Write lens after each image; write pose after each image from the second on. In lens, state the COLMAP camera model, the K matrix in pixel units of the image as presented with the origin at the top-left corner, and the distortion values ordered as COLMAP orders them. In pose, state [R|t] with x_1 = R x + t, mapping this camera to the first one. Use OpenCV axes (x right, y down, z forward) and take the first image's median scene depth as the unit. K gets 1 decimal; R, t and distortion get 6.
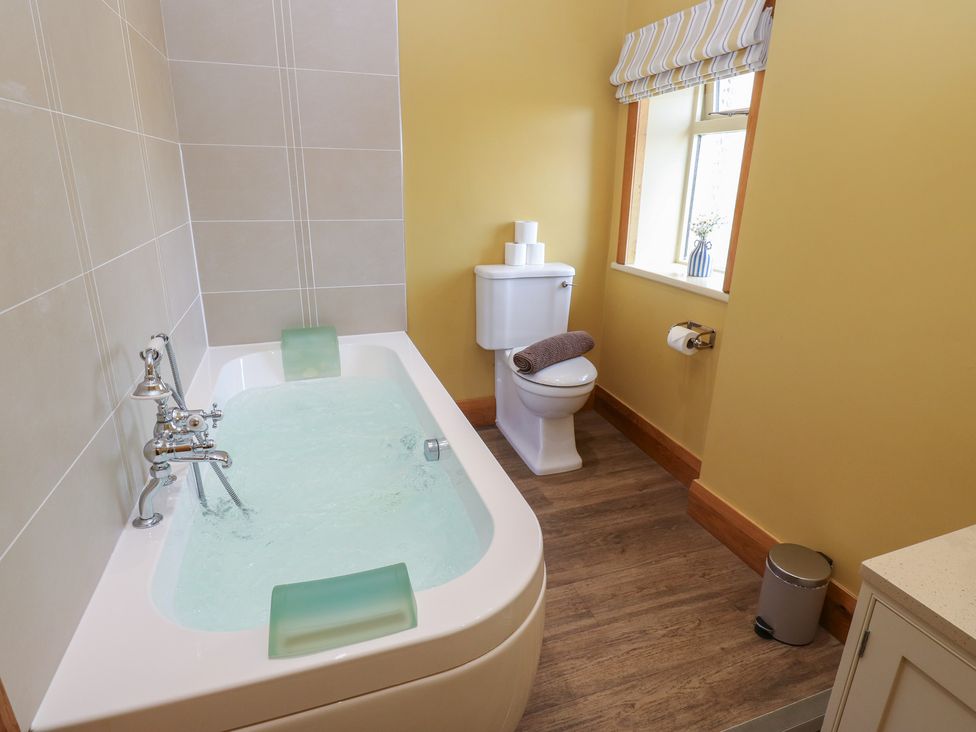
lens RADIAL K [[544.4, 0, 500.9], [0, 544.4, 368.3], [0, 0, 1]] dist [-0.001589, -0.012466]
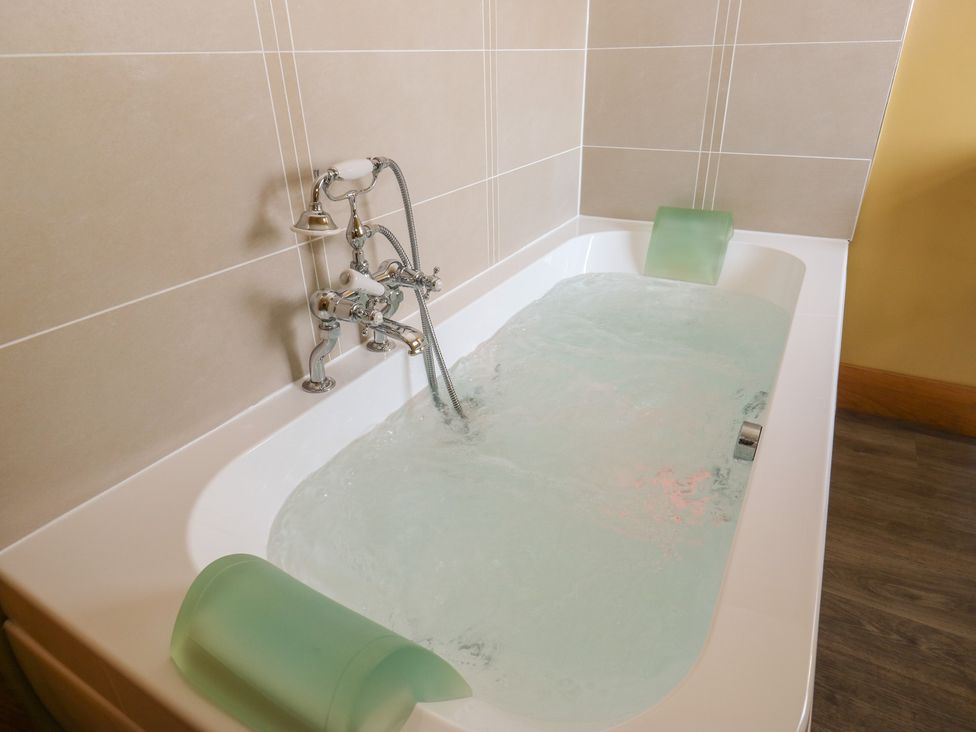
lens RADIAL K [[585.4, 0, 488.6], [0, 585.4, 361.8], [0, 0, 1]] dist [-0.021508, -0.001801]
pose [[0.653803, 0.316166, -0.687445, 0.058926], [-0.210151, 0.948650, 0.236432, -0.008787], [0.726896, -0.010113, 0.686673, 0.290882]]
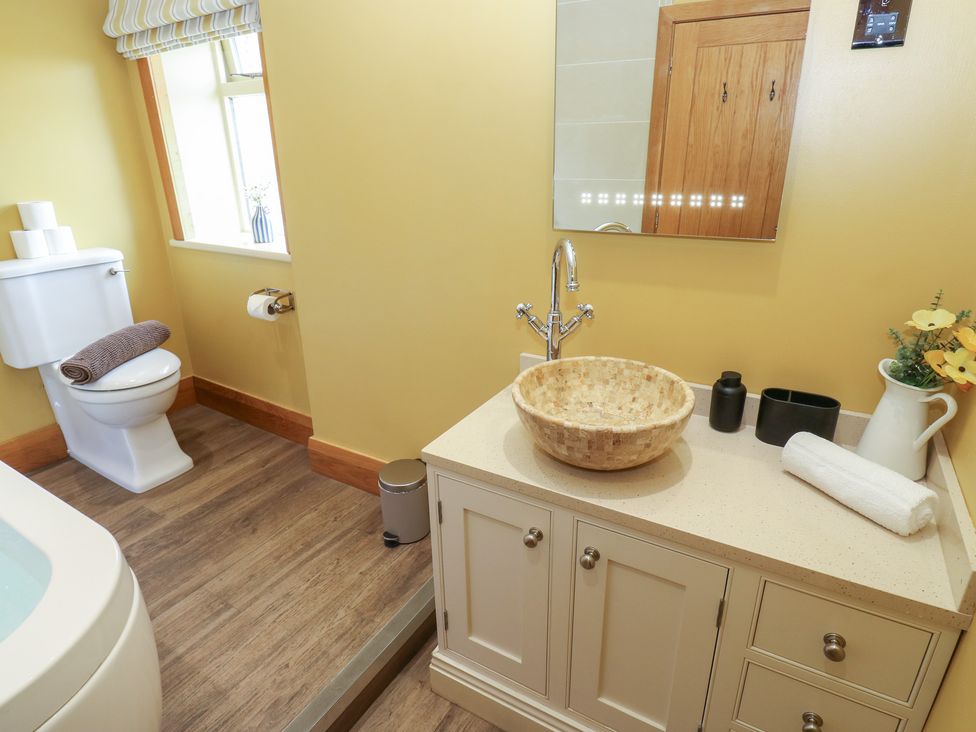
lens RADIAL K [[544.4, 0, 497.2], [0, 544.4, 363.7], [0, 0, 1]] dist [-0.001589, -0.012466]
pose [[0.769679, -0.252457, 0.586396, 0.055584], [0.228062, 0.966615, 0.116805, 0.028484], [-0.596307, 0.043832, 0.801559, -0.041762]]
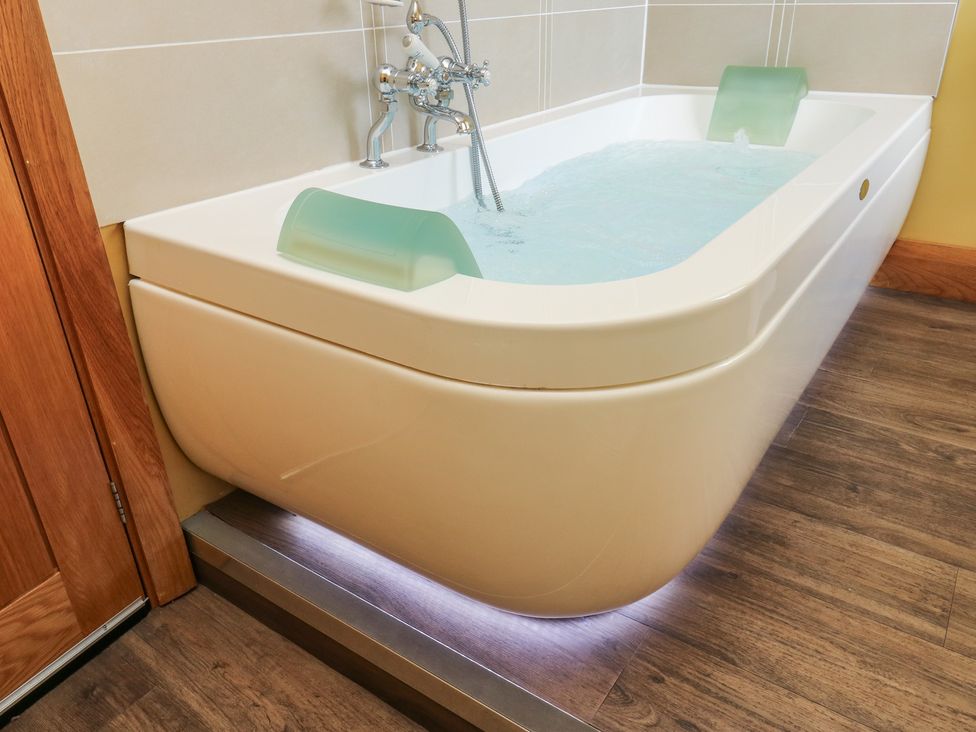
lens RADIAL K [[727.9, 0, 490.6], [0, 727.9, 362.3], [0, 0, 1]] dist [0.000568, -0.004695]
pose [[0.585287, 0.345864, -0.733360, 0.234362], [-0.231187, 0.938101, 0.257915, 0.117117], [0.777169, 0.018589, 0.629017, 0.198417]]
